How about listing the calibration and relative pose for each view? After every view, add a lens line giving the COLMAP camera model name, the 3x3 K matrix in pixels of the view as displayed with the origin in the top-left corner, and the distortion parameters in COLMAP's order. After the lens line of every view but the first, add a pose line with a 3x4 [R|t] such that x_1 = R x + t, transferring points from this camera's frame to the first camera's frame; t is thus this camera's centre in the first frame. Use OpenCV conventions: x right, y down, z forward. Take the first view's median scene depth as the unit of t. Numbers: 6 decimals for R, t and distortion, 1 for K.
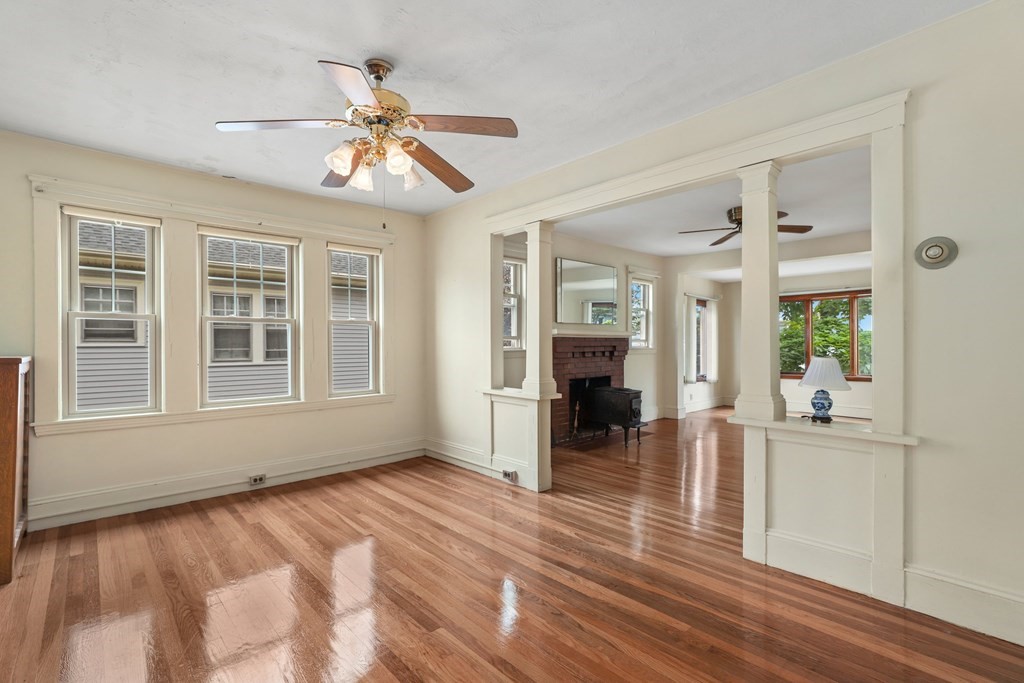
lens RADIAL K [[471.2, 0, 512.0], [0, 471.2, 341.5], [0, 0, 1]] dist [-0.055571, 0.017778]
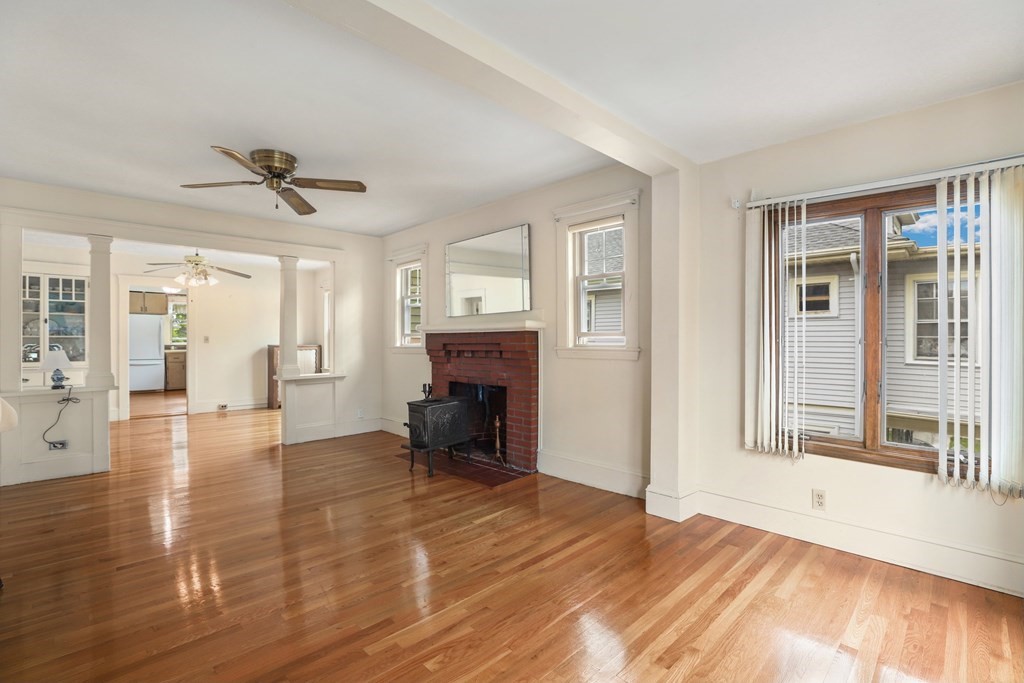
lens RADIAL K [[471.2, 0, 512.0], [0, 471.2, 341.5], [0, 0, 1]] dist [-0.055571, 0.017778]
pose [[0.048622, -0.001560, -0.998816, 0.879364], [0.002603, 0.999996, -0.001435, 0.007067], [0.998814, -0.002530, 0.048625, 0.950061]]
